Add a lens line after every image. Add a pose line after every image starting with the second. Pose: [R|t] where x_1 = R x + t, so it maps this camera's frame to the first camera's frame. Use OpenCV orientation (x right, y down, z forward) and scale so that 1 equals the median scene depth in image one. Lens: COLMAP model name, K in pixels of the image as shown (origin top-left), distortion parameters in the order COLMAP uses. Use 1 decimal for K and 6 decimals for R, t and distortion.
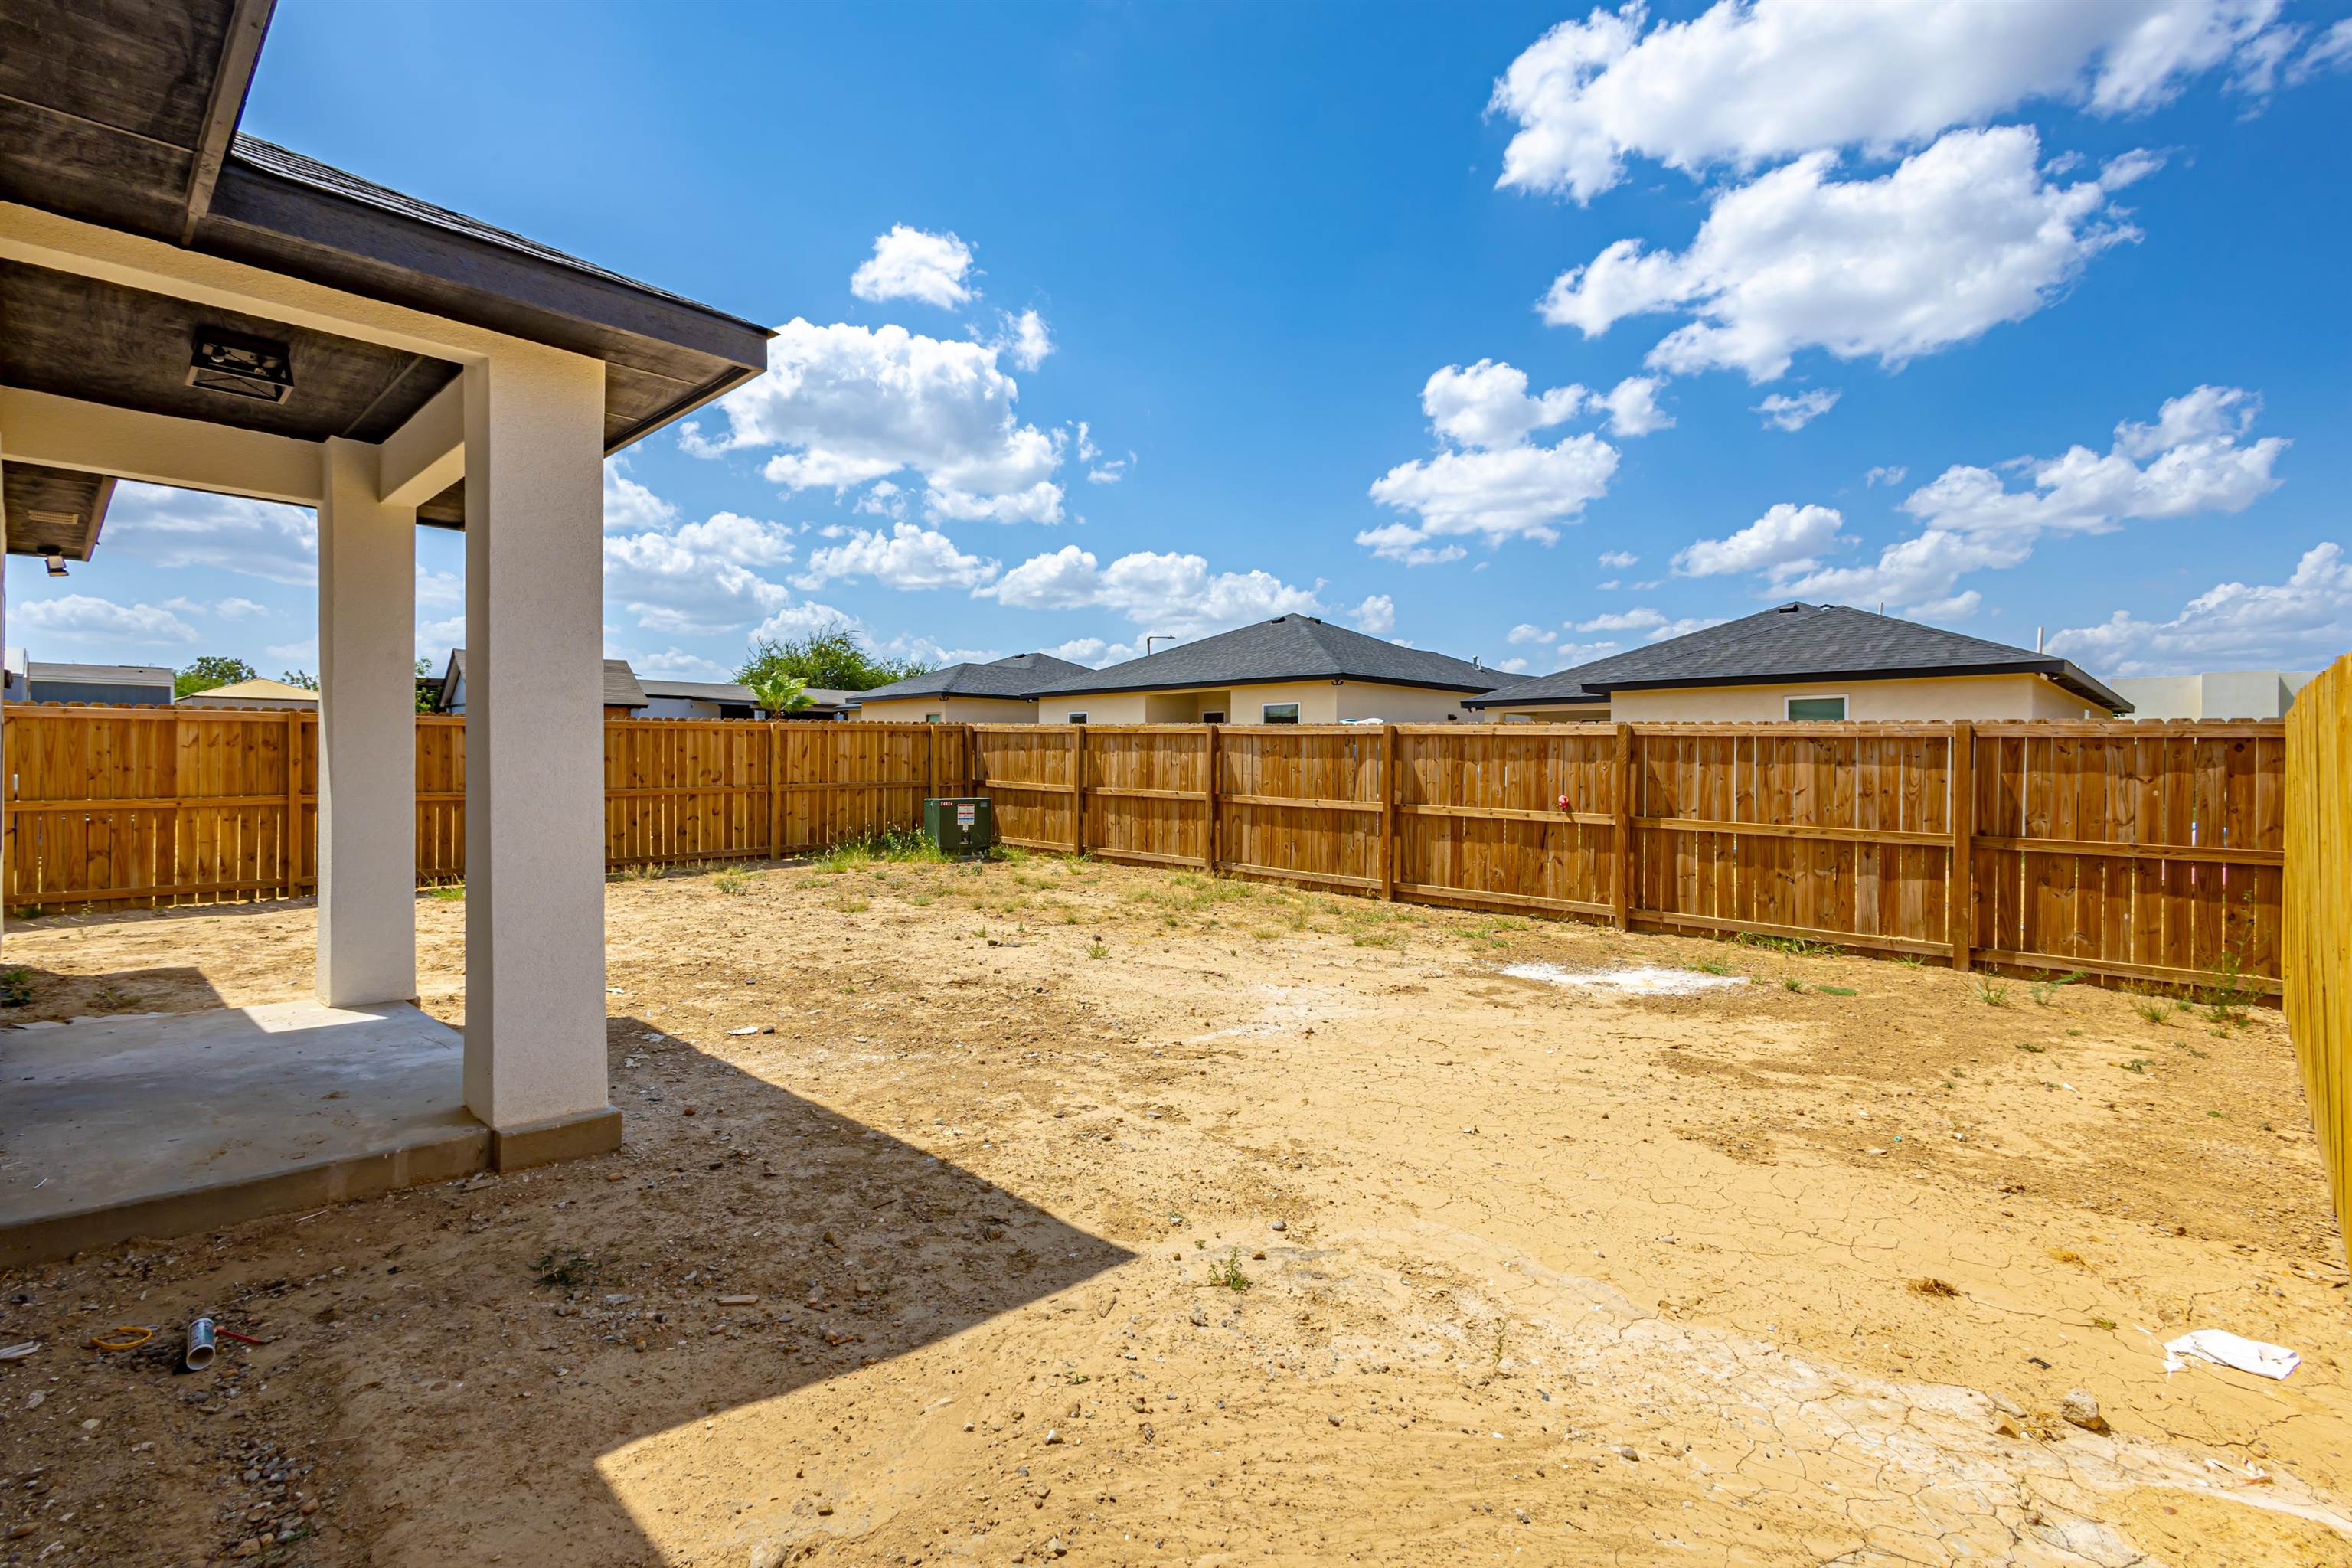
lens RADIAL K [[1082.1, 0, 1176.2], [0, 1082.1, 774.3], [0, 0, 1]] dist [0.012034, -0.003053]
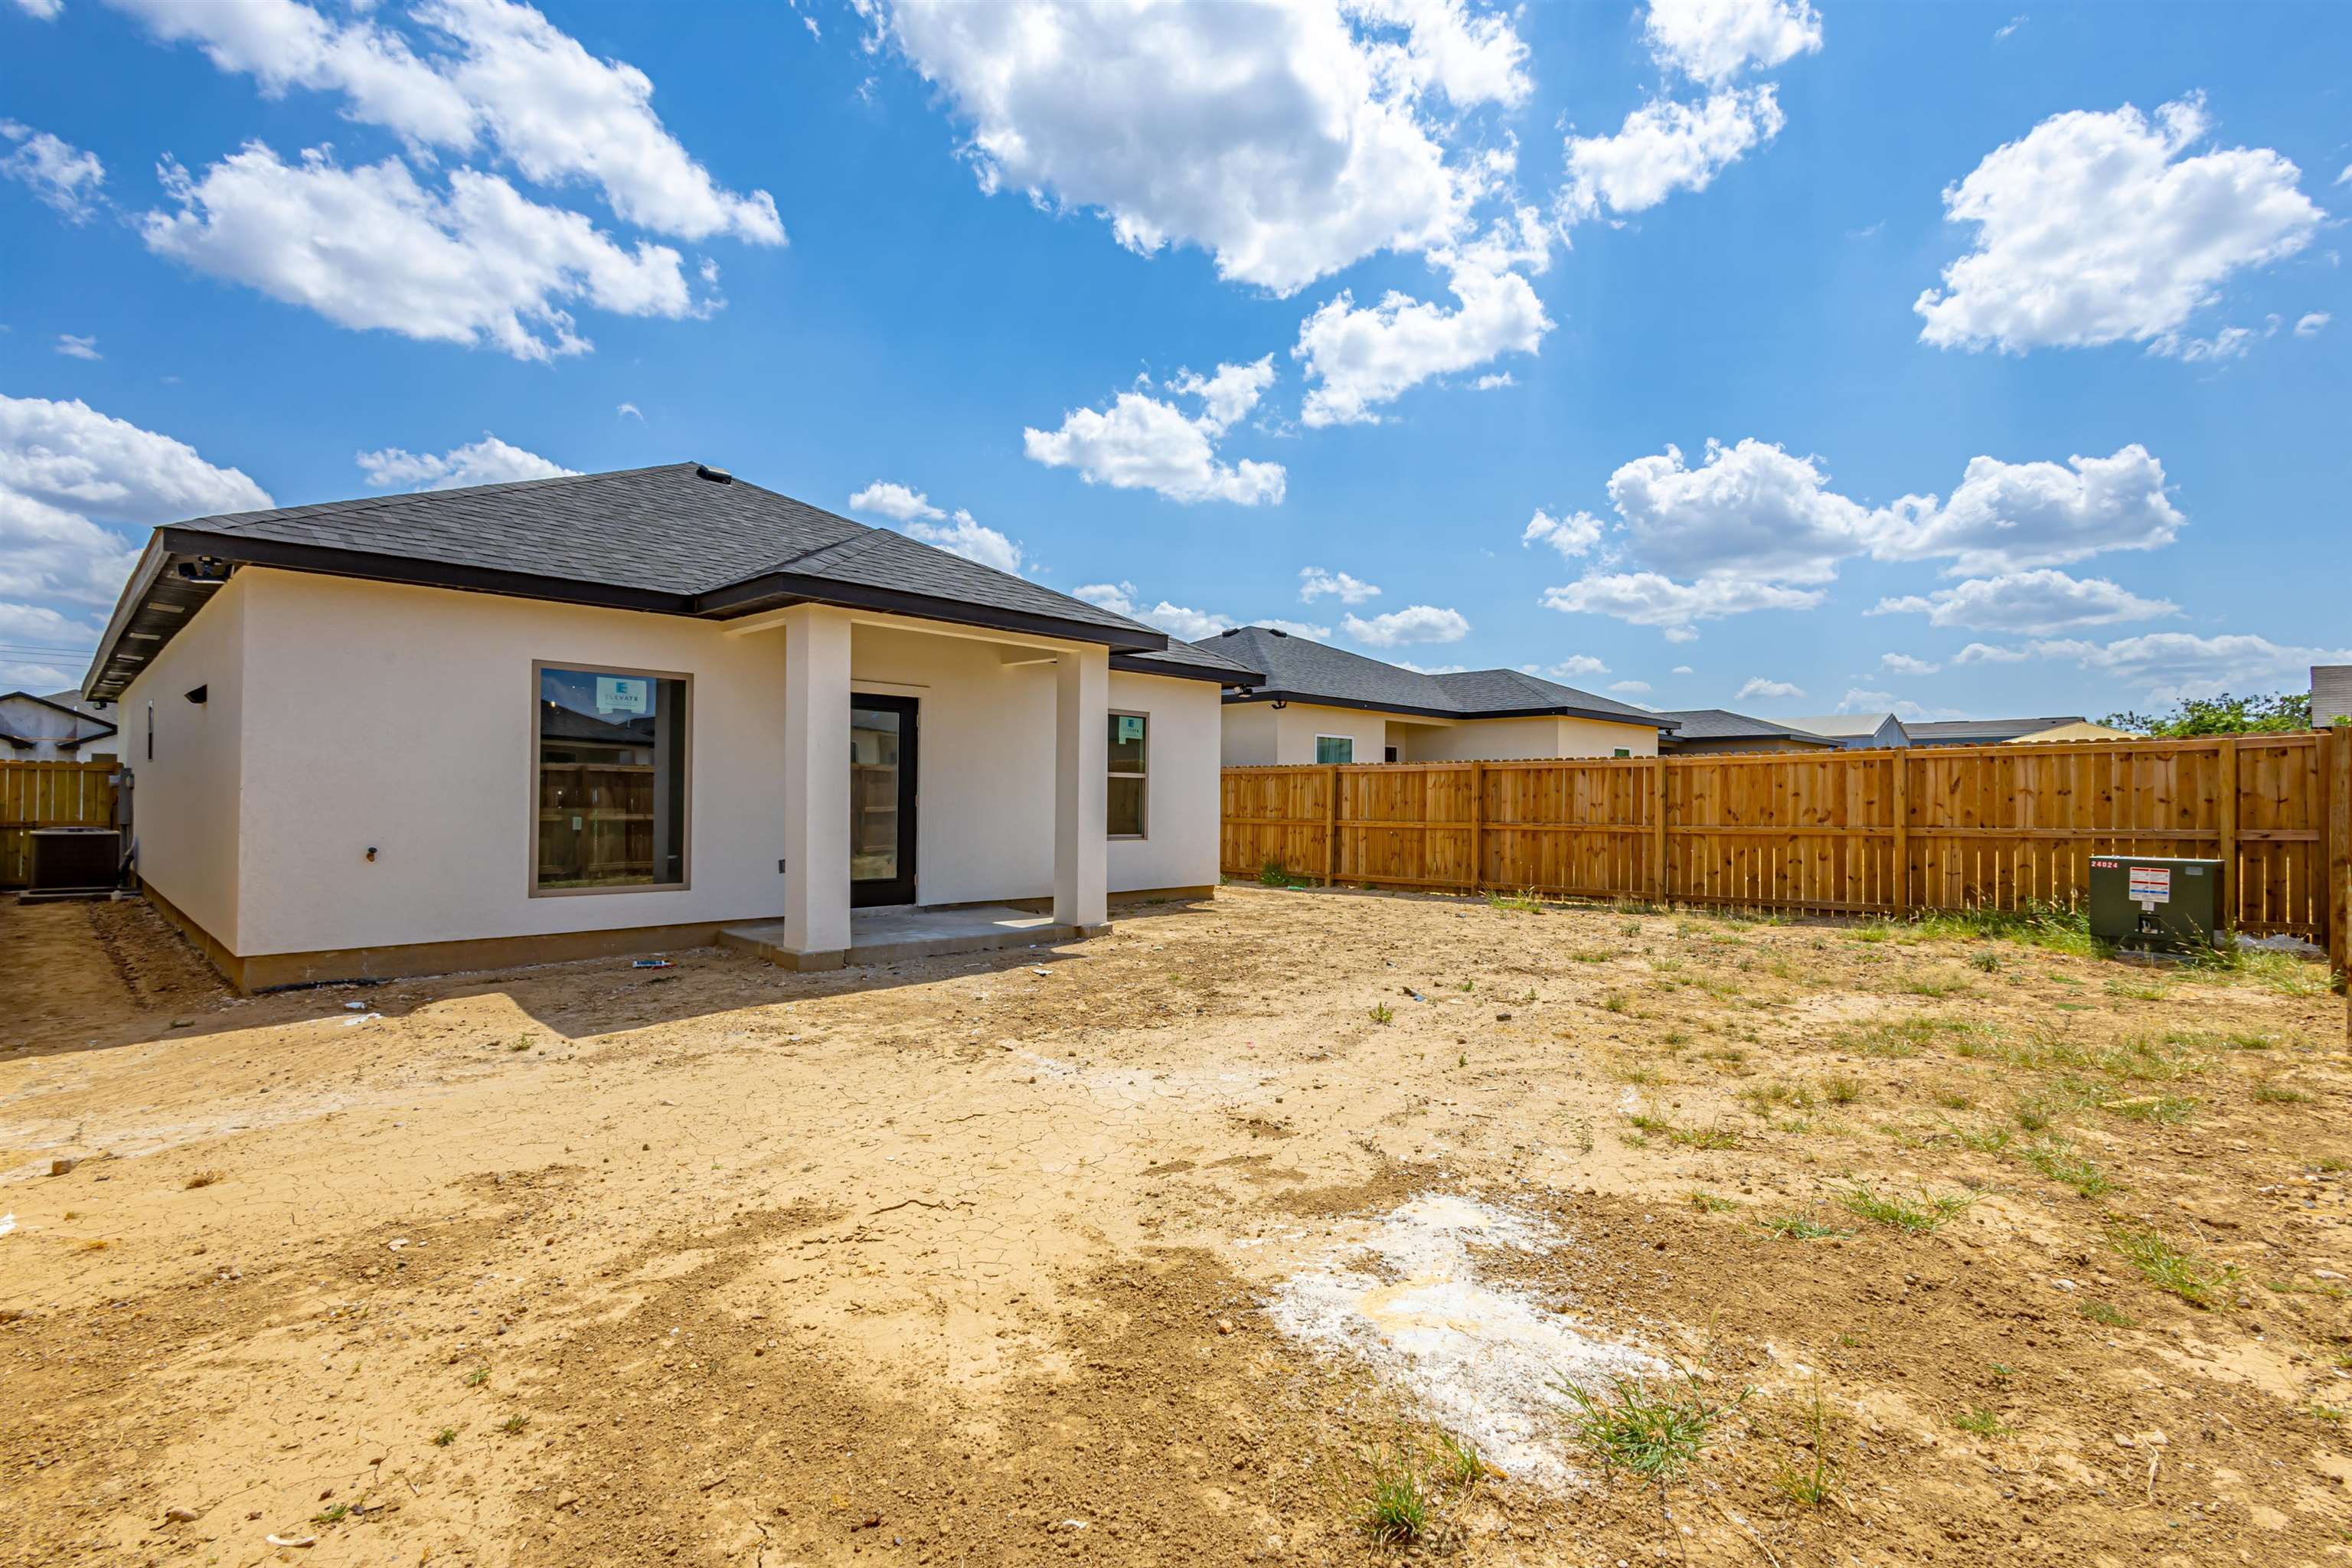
lens RADIAL K [[1082.1, 0, 1175.7], [0, 1082.1, 786.2], [0, 0, 1]] dist [0.012034, -0.003053]
pose [[0.004584, -0.014748, -0.999881, 0.533817], [-0.017373, 0.999739, -0.014825, 0.000193], [0.999839, 0.017439, 0.004327, 0.570150]]
